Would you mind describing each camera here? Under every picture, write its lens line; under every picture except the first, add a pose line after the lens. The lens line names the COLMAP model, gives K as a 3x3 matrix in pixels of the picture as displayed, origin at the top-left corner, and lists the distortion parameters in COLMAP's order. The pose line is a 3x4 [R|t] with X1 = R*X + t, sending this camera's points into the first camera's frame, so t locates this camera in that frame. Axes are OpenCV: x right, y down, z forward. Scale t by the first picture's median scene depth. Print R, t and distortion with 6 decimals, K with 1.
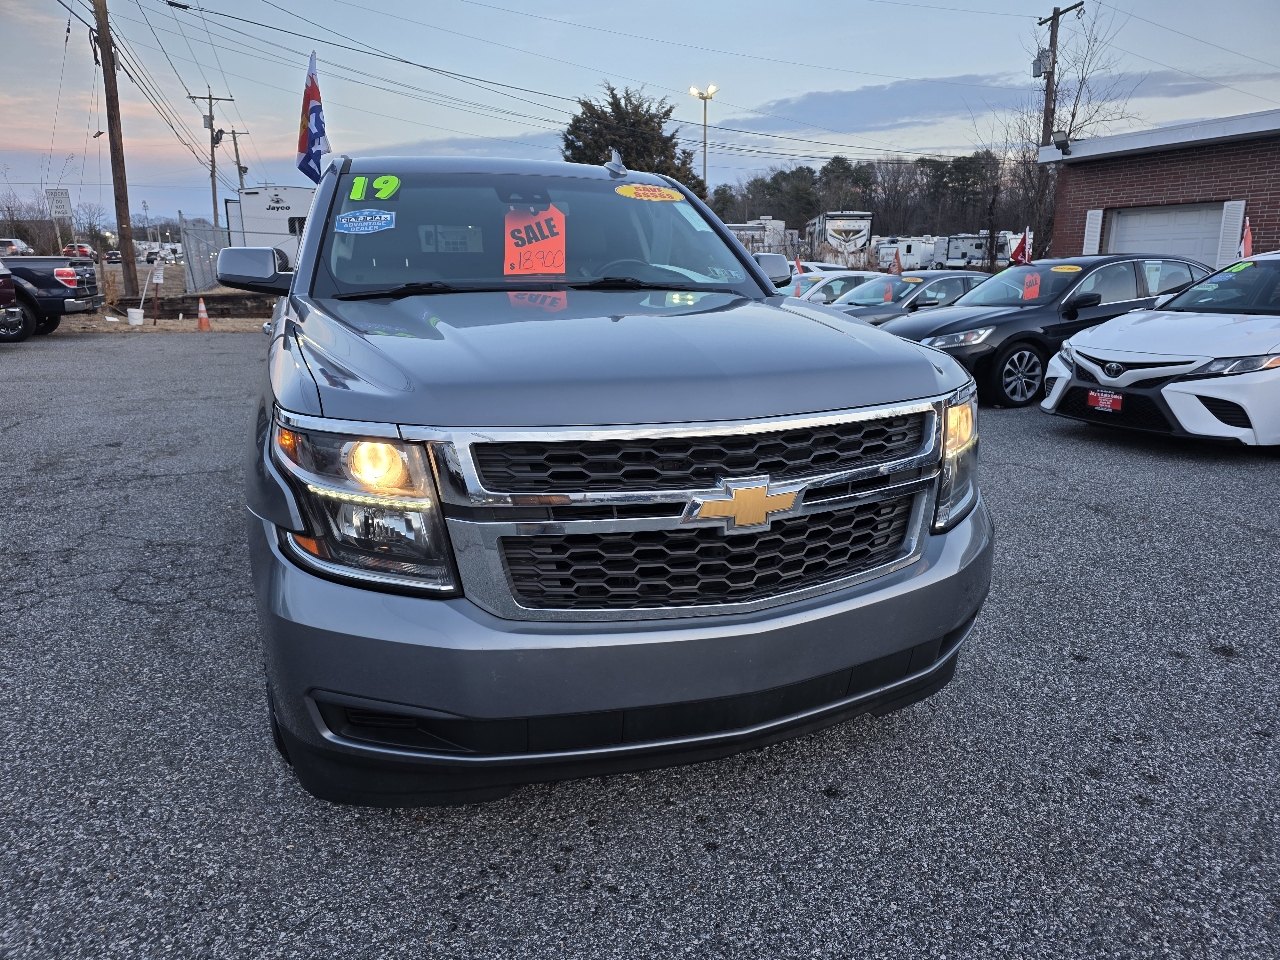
lens RADIAL K [[859.6, 0, 648.7], [0, 859.6, 503.6], [0, 0, 1]] dist [0.057632, -0.044587]
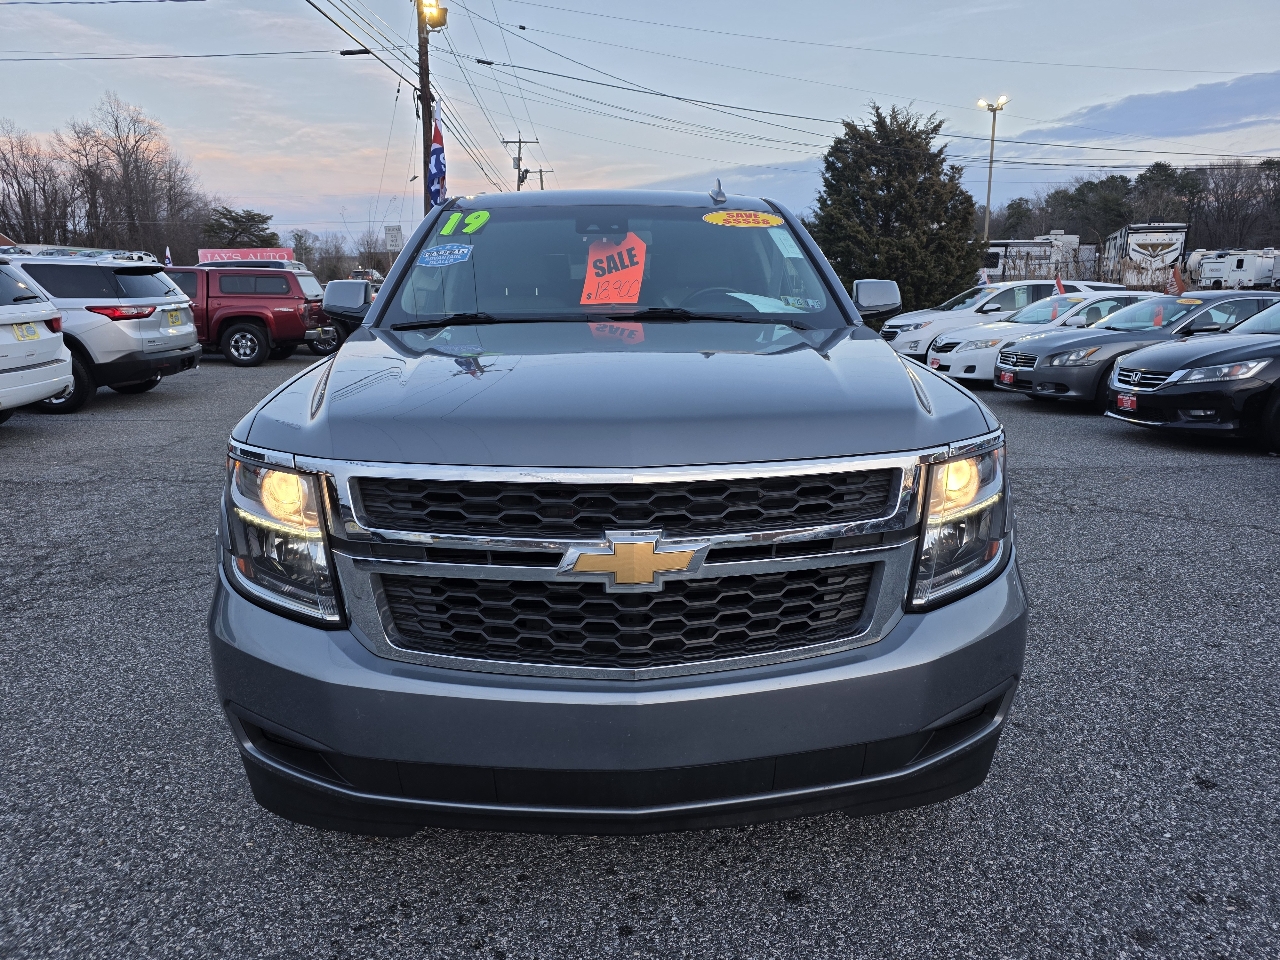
lens RADIAL K [[859.6, 0, 646.7], [0, 859.6, 489.8], [0, 0, 1]] dist [0.057632, -0.044587]
pose [[0.953248, 0.065003, -0.295114, 0.311390], [-0.076022, 0.996767, -0.026006, -0.040987], [0.292469, 0.047226, 0.955108, 0.103962]]
